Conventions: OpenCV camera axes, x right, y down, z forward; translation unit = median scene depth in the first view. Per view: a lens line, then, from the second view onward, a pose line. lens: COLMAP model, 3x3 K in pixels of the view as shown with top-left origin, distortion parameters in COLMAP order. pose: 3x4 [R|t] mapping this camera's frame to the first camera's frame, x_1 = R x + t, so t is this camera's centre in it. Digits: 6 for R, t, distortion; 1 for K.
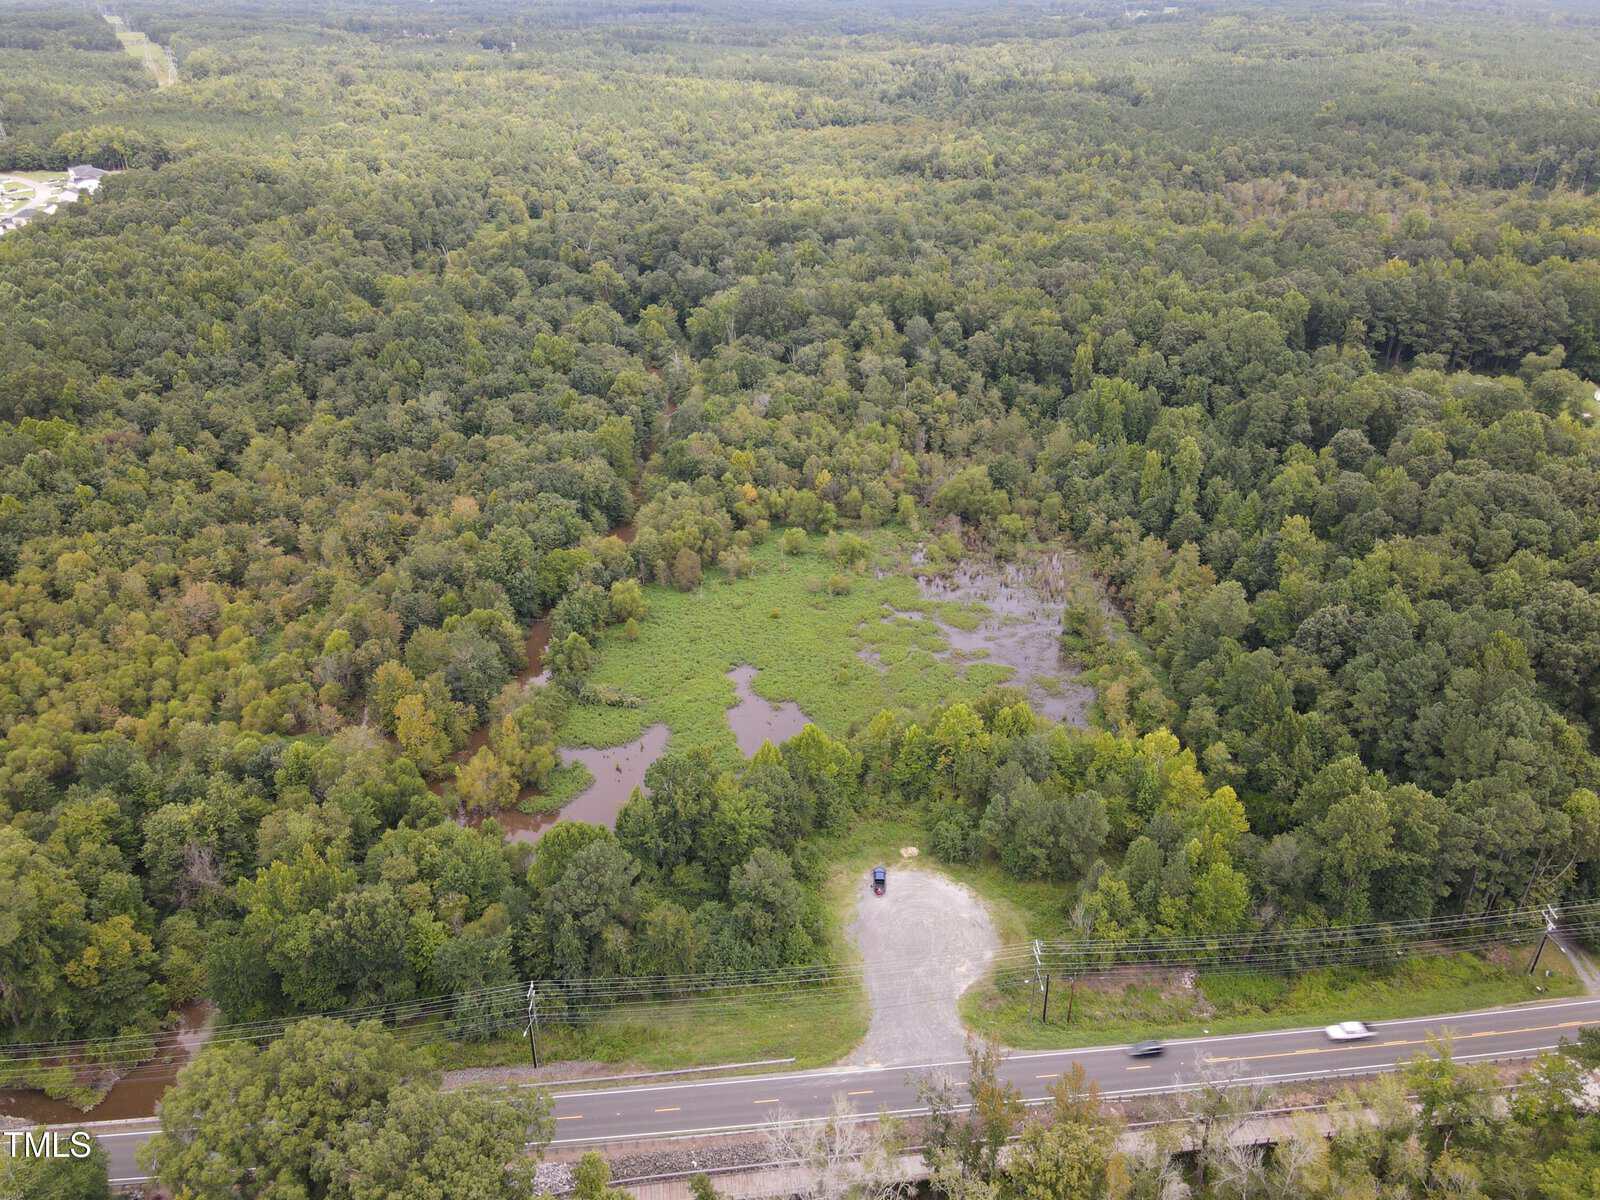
lens RADIAL K [[1152.5, 0, 800.0], [0, 1152.5, 600.0], [0, 0, 1]] dist [0.001348, 0.013051]
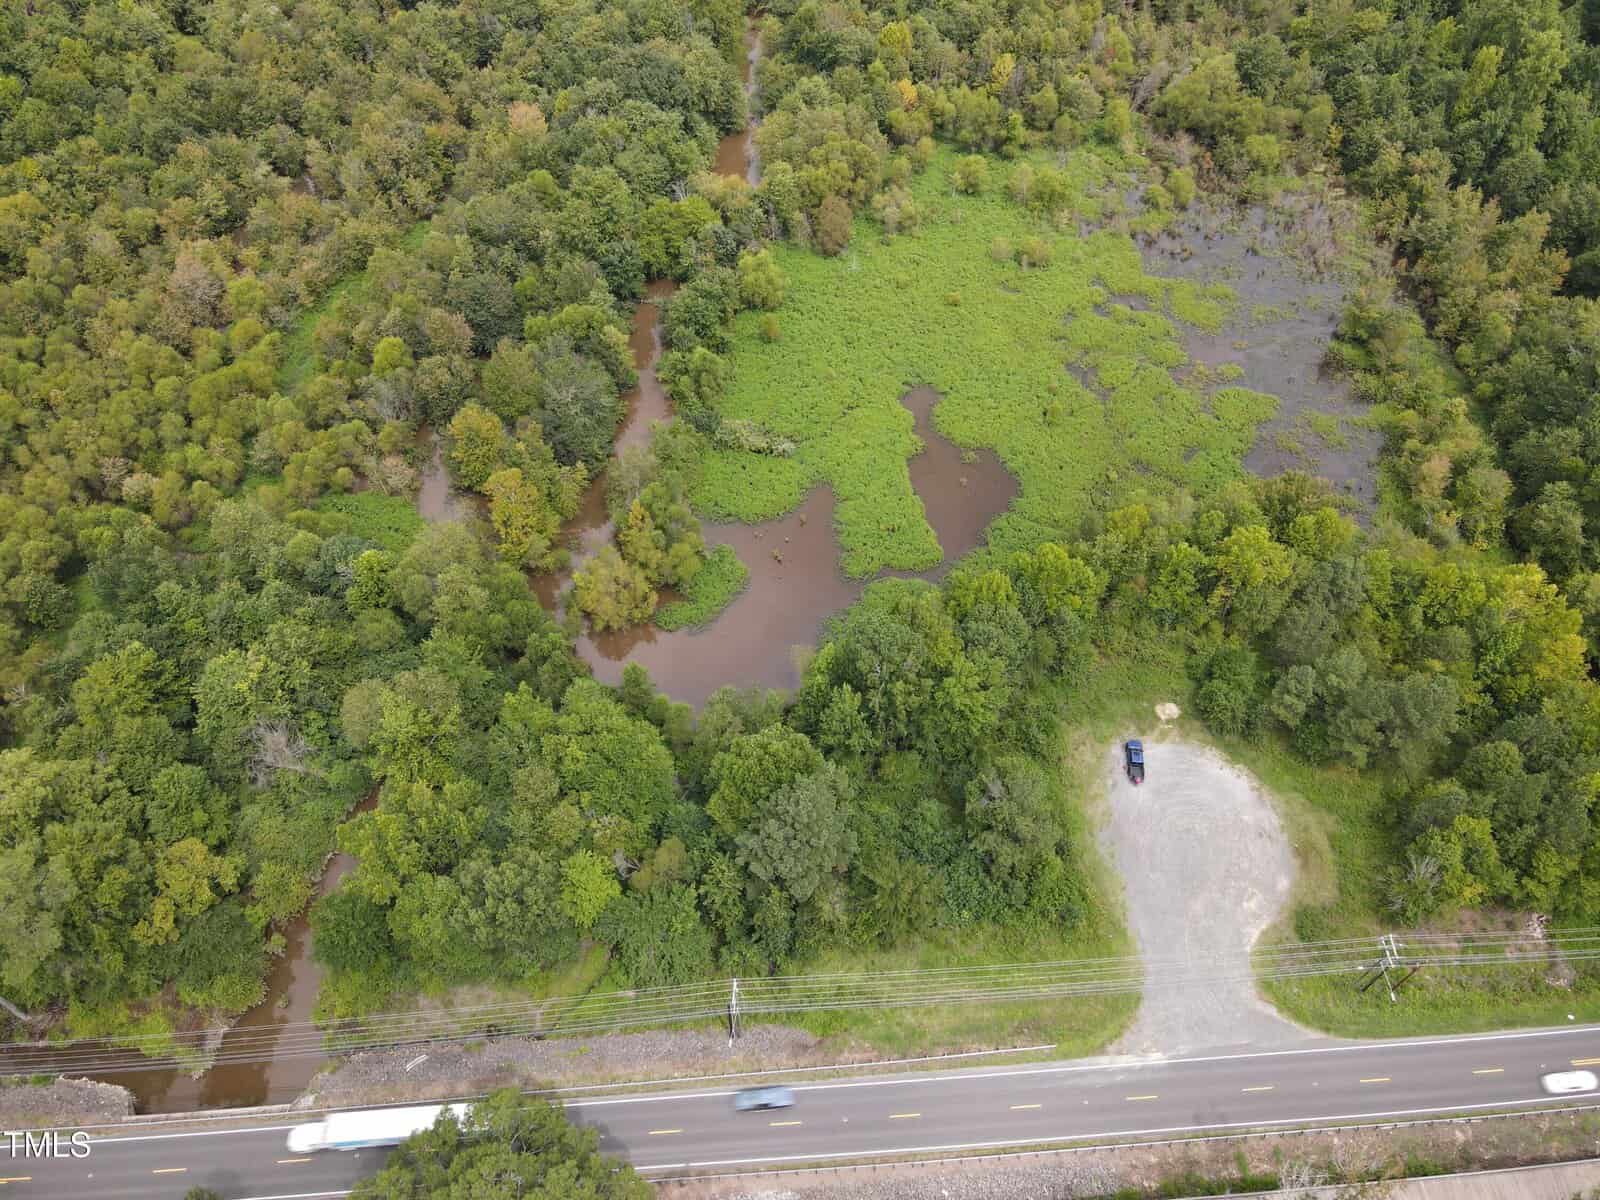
lens RADIAL K [[1152.5, 0, 800.0], [0, 1152.5, 600.0], [0, 0, 1]] dist [0.001348, 0.013051]
pose [[0.999389, 0.029756, -0.018360, -0.105710], [-0.019204, 0.905952, 0.422945, -0.130608], [0.029218, -0.422334, 0.905969, 0.237940]]
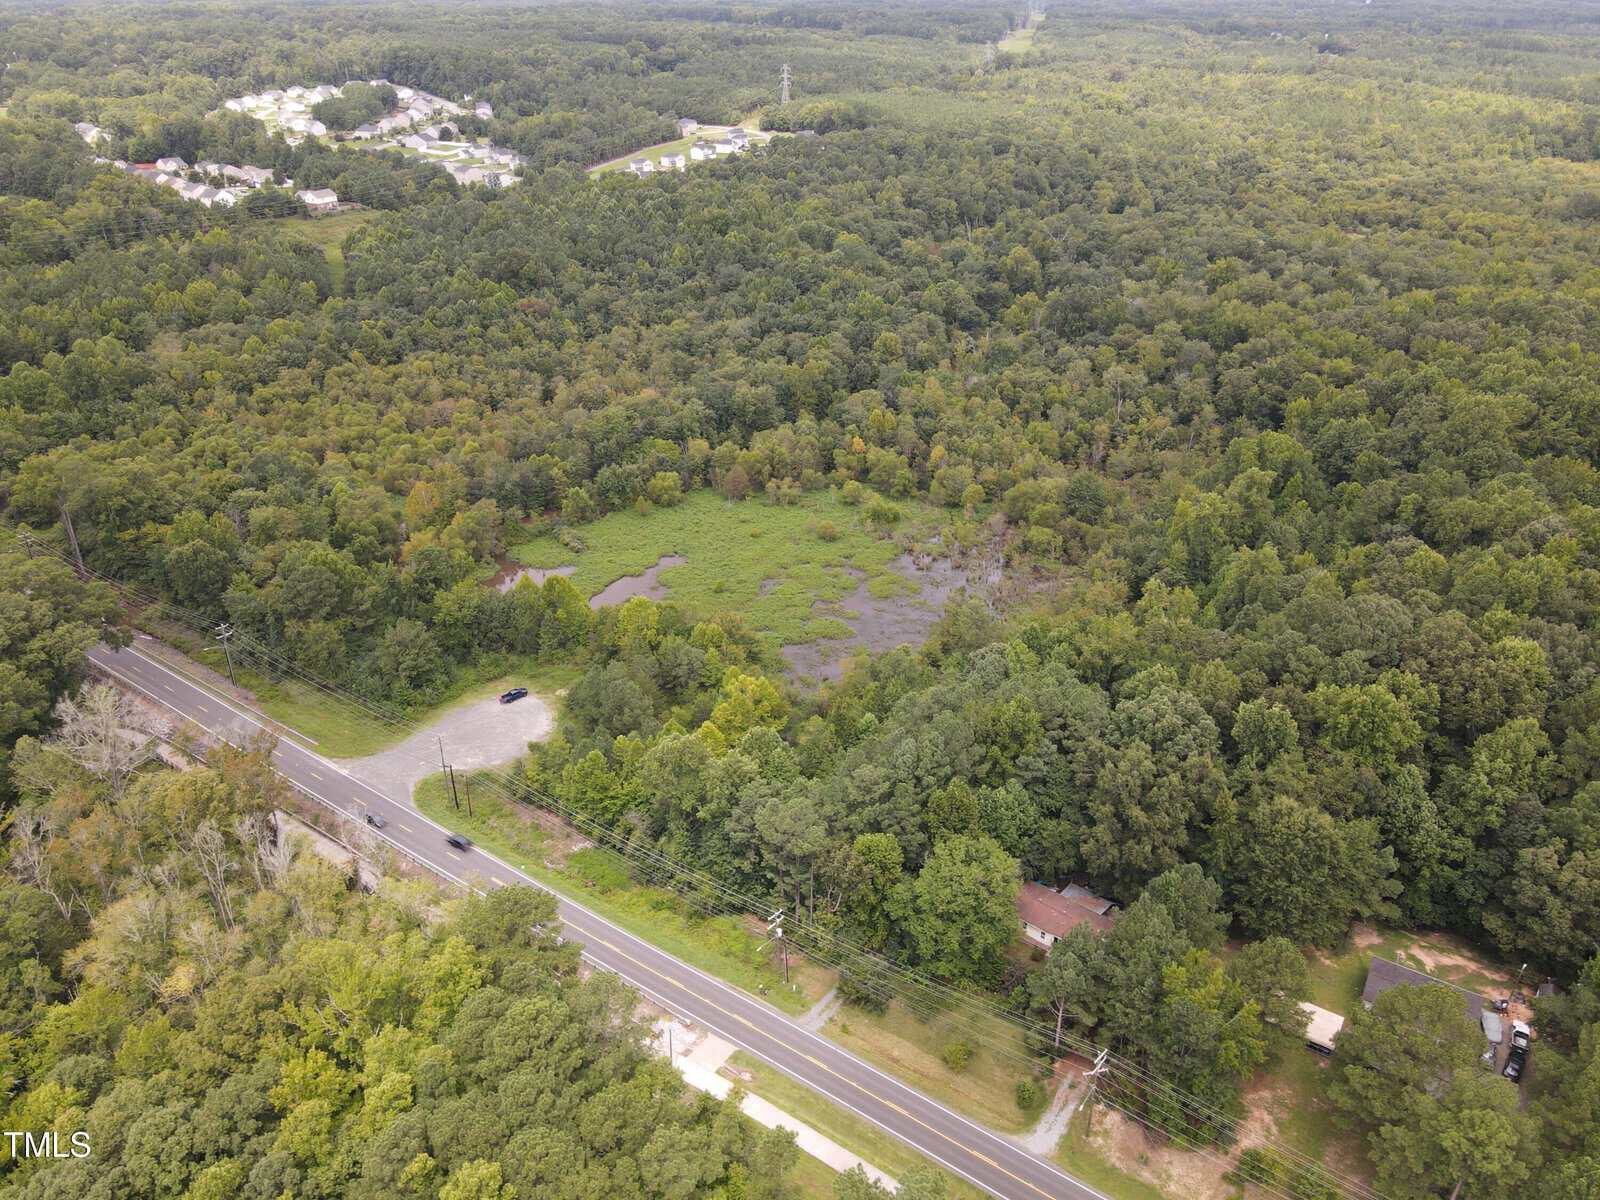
lens RADIAL K [[1152.5, 0, 800.0], [0, 1152.5, 600.0], [0, 0, 1]] dist [0.001348, 0.013051]
pose [[0.757686, 0.319803, -0.568892, 0.705999], [-0.320727, 0.941644, 0.102181, -0.058540], [0.568371, 0.105038, 0.816040, 0.102712]]
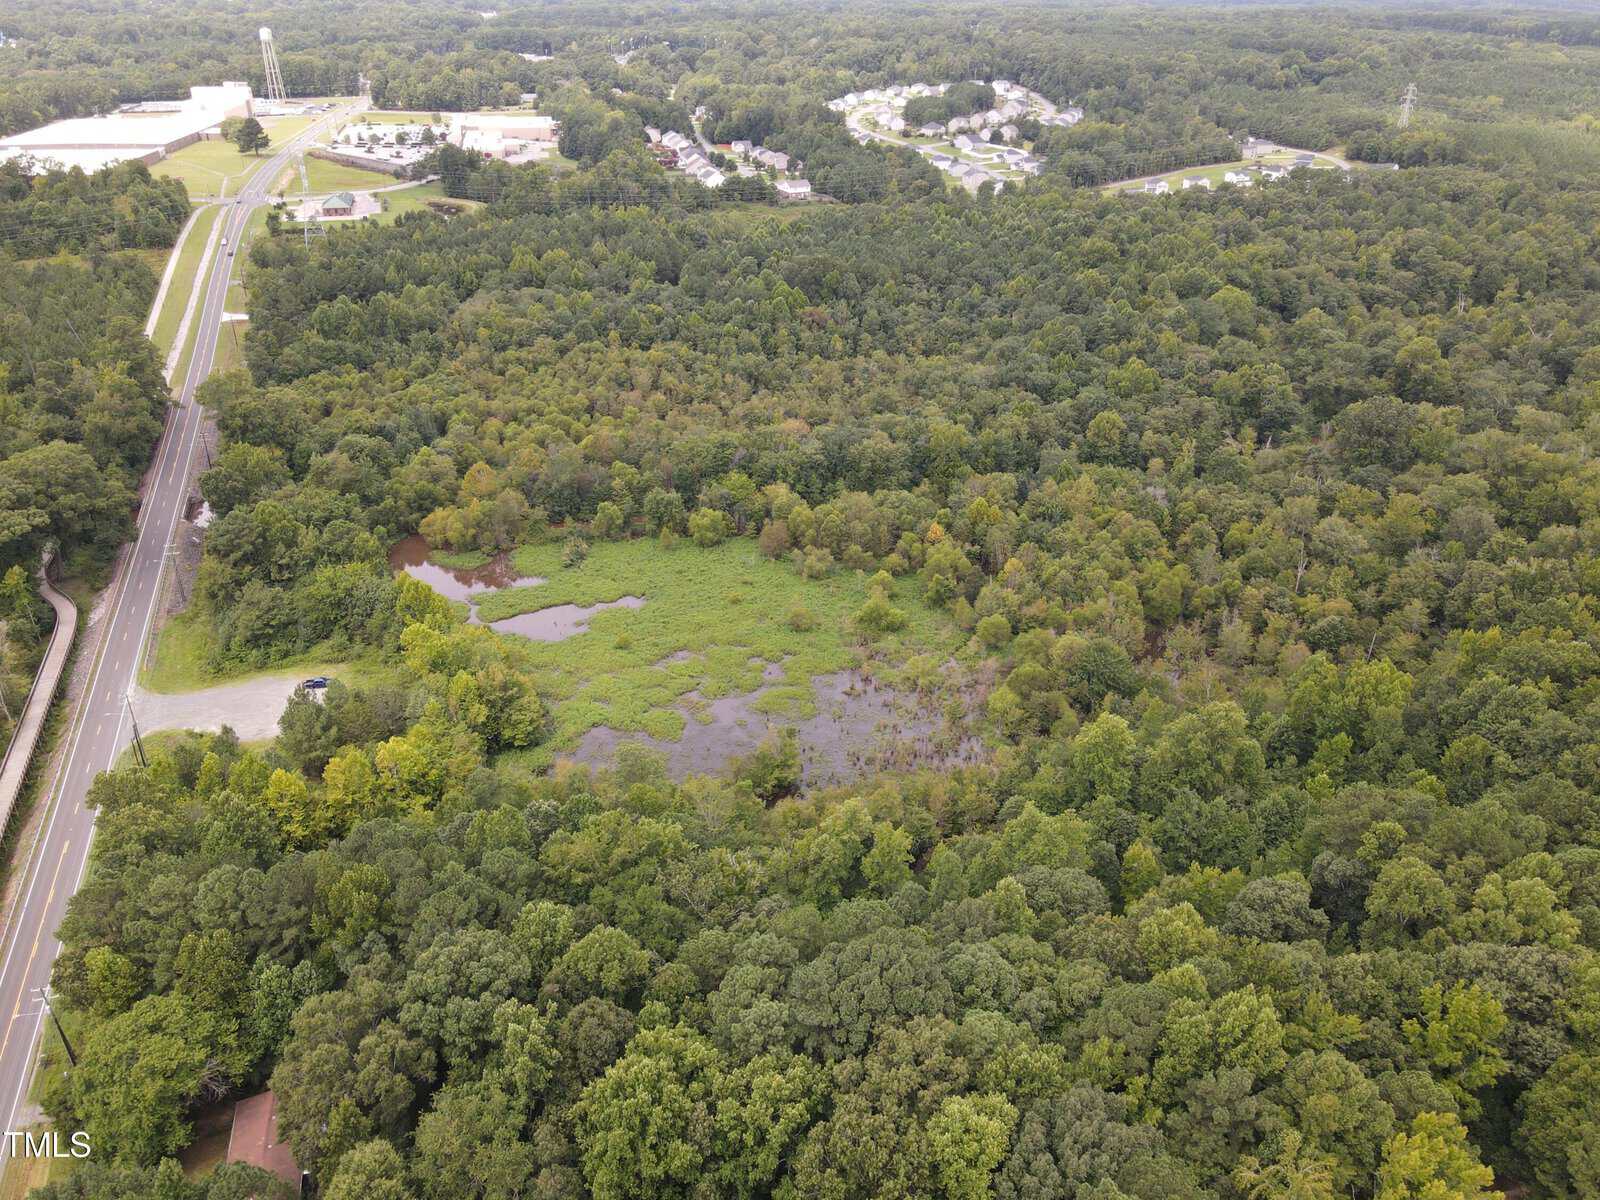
lens RADIAL K [[1152.5, 0, 800.0], [0, 1152.5, 600.0], [0, 0, 1]] dist [0.001348, 0.013051]
pose [[0.241017, 0.470581, -0.848802, 0.889754], [-0.471281, 0.821294, 0.321511, -0.357797], [0.848413, 0.322535, 0.419722, 0.650500]]
